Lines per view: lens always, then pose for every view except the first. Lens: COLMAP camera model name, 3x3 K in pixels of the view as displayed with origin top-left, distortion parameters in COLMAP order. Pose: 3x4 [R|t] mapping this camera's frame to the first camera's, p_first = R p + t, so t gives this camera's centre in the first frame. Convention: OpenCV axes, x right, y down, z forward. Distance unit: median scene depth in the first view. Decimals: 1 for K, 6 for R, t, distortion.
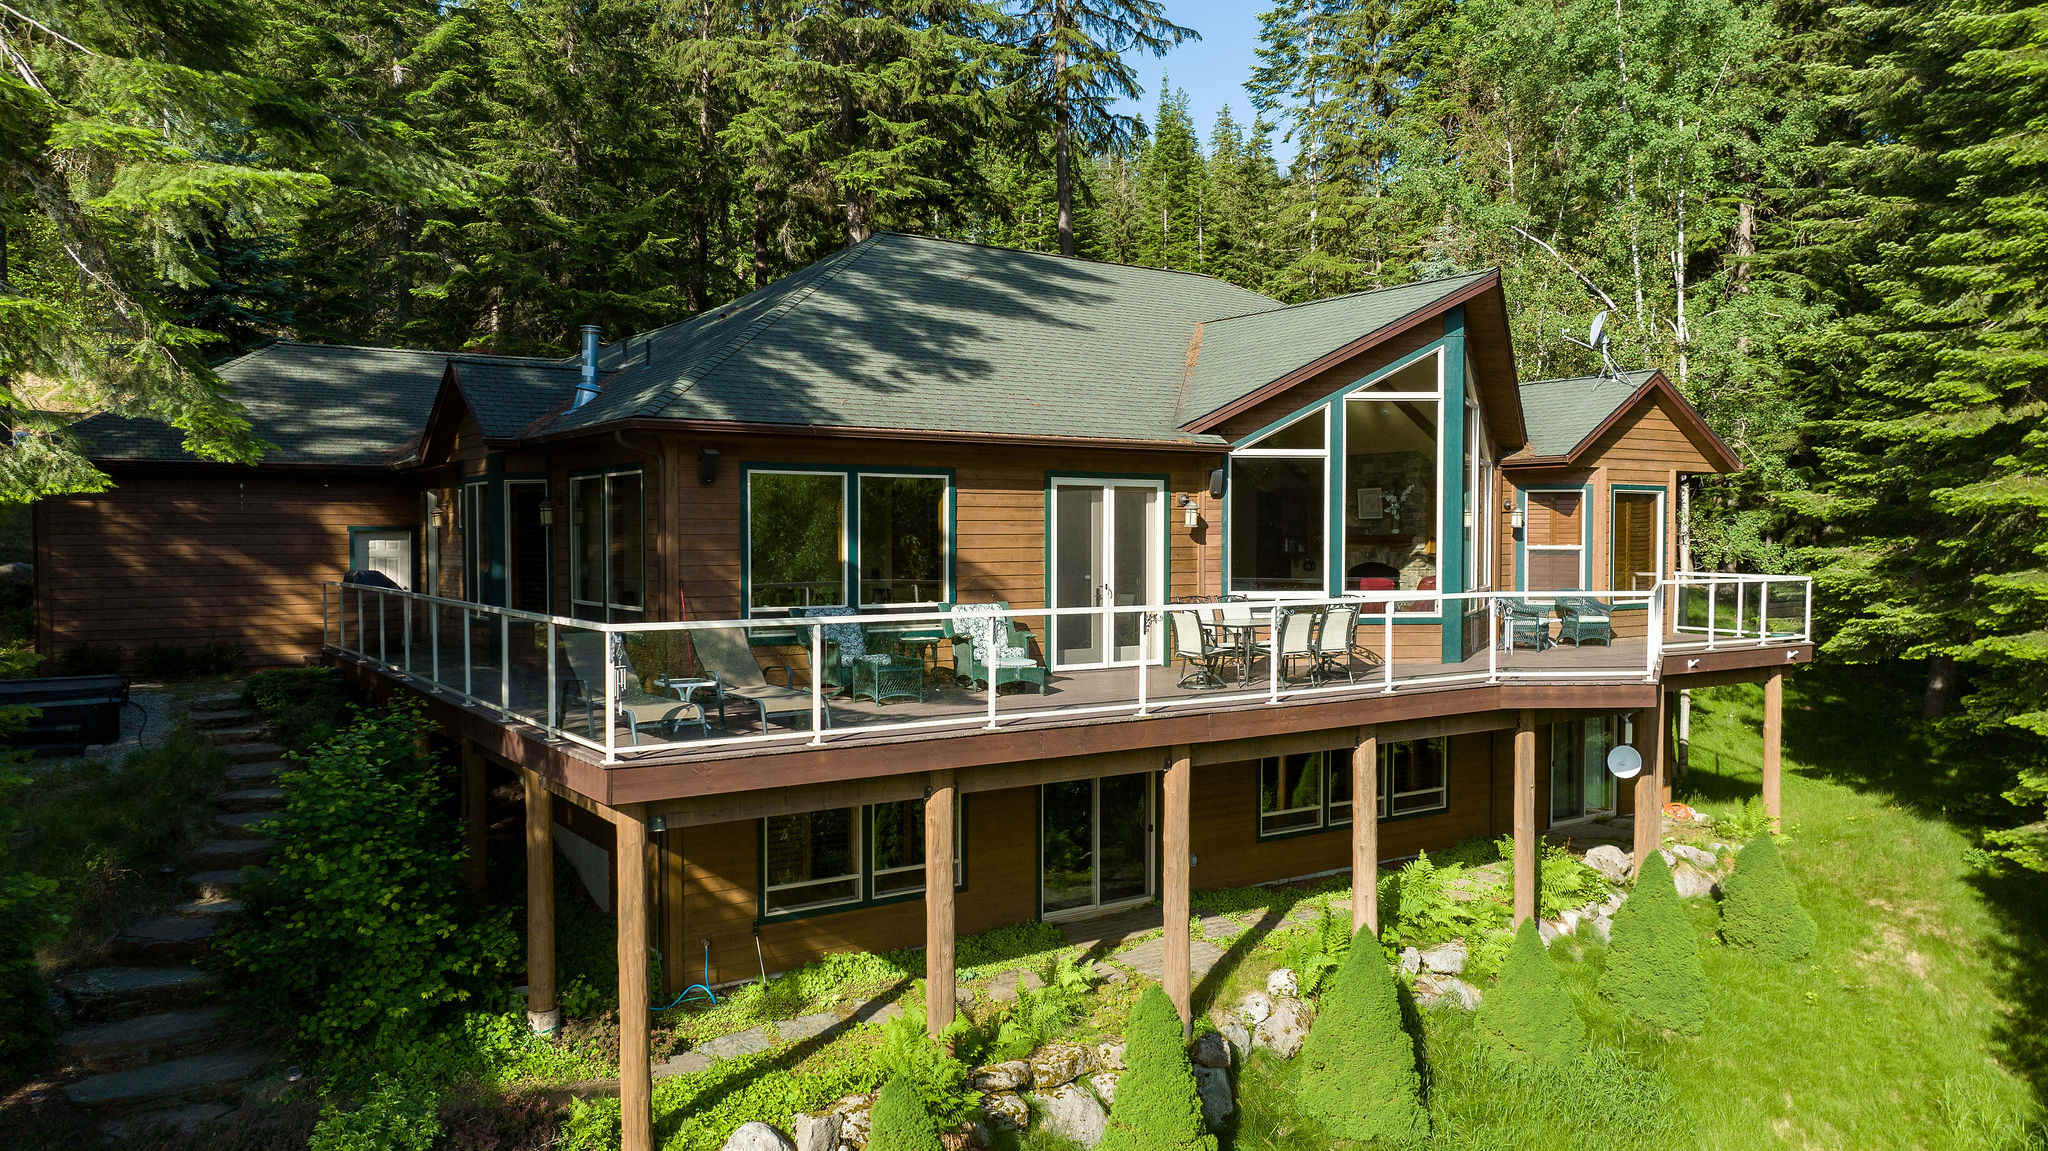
lens RADIAL K [[1441.8, 0, 996.8], [0, 1441.8, 608.0], [0, 0, 1]] dist [-0.018295, 0.002672]
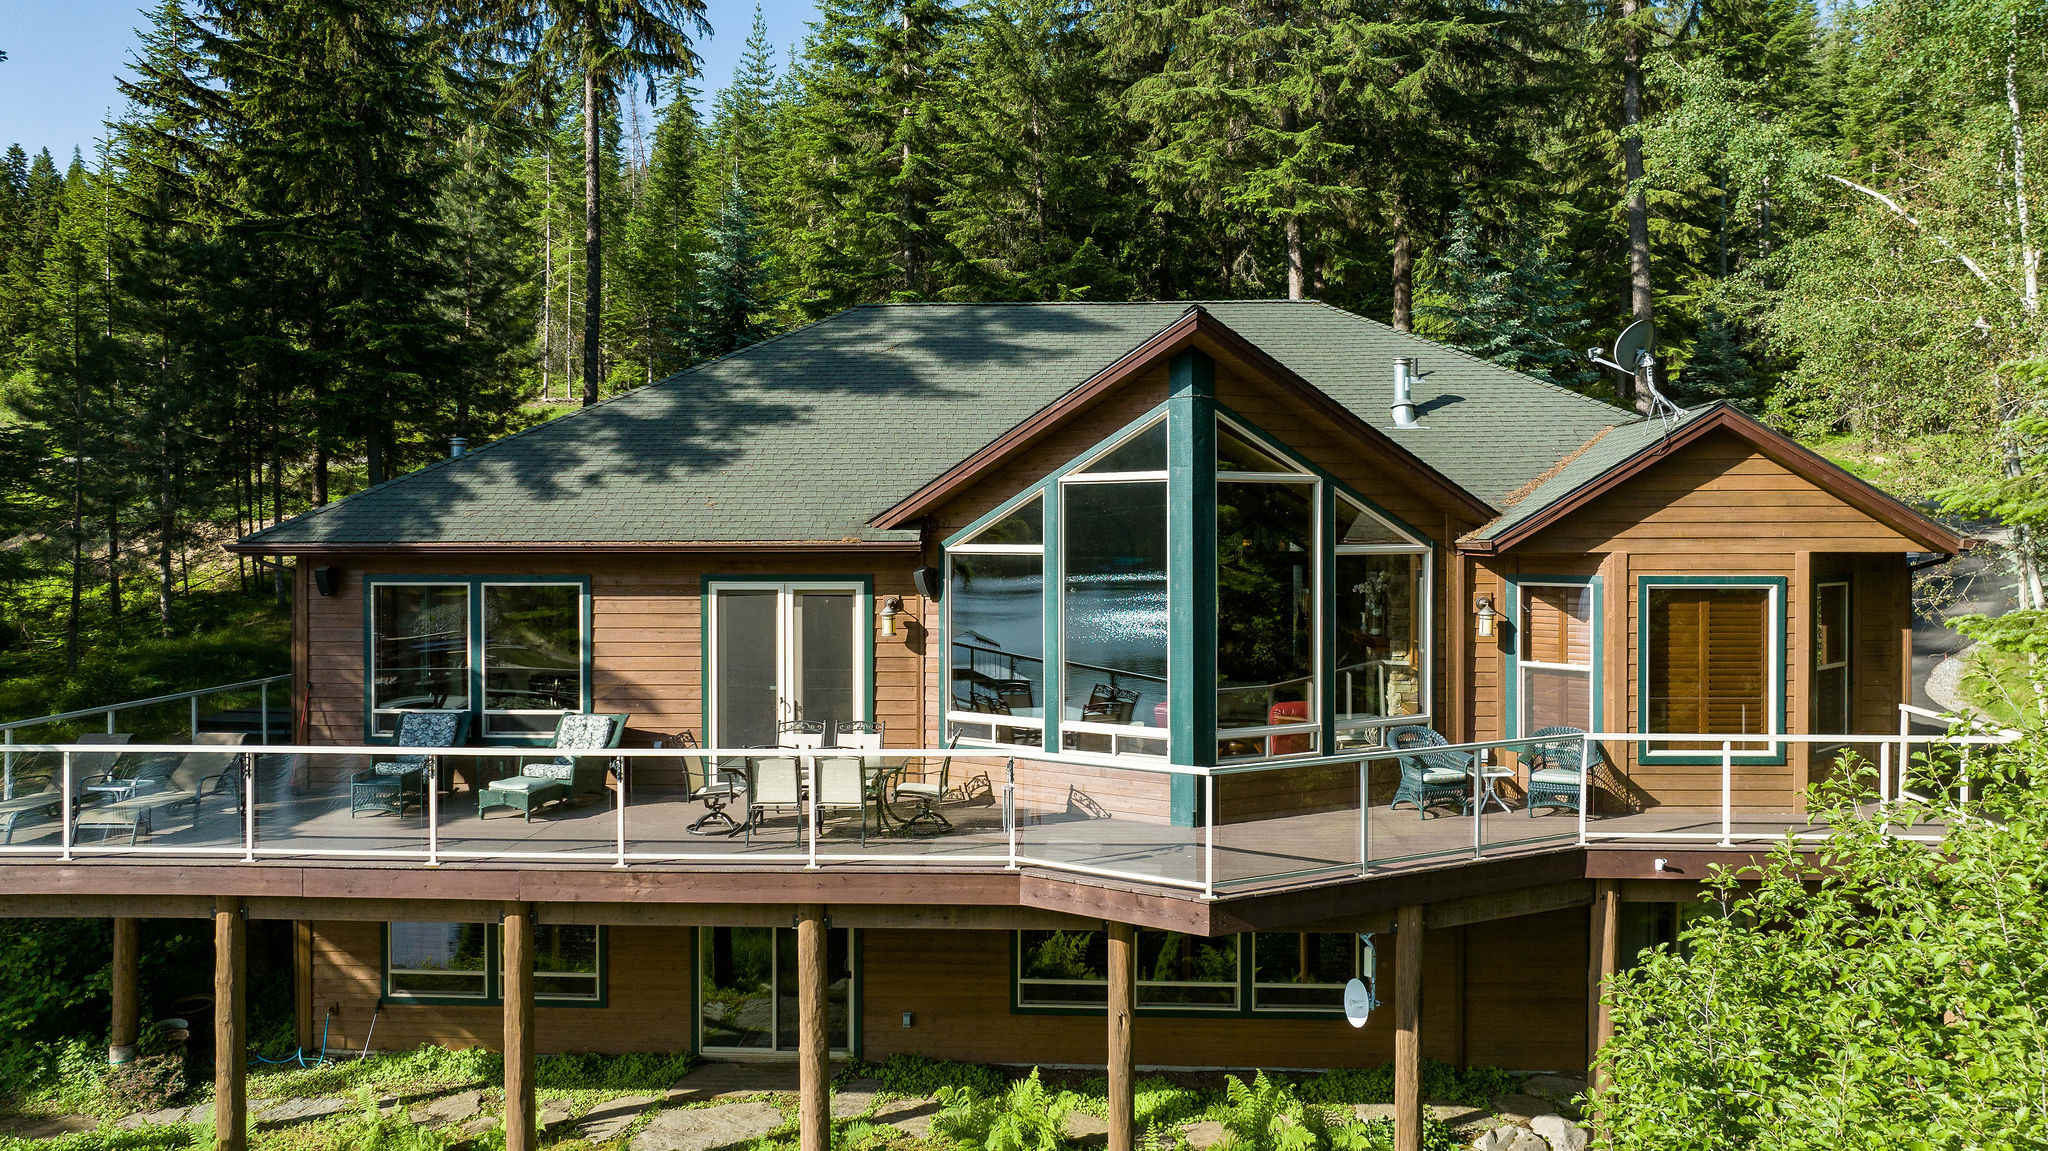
lens RADIAL K [[1455.7, 0, 1026.9], [0, 1455.7, 569.7], [0, 0, 1]] dist [-0.017226, 0.006651]
pose [[0.800193, 0.013751, -0.599585, 0.742066], [-0.028969, 0.999456, -0.015740, -0.086522], [0.599042, 0.029965, 0.800156, 0.352940]]
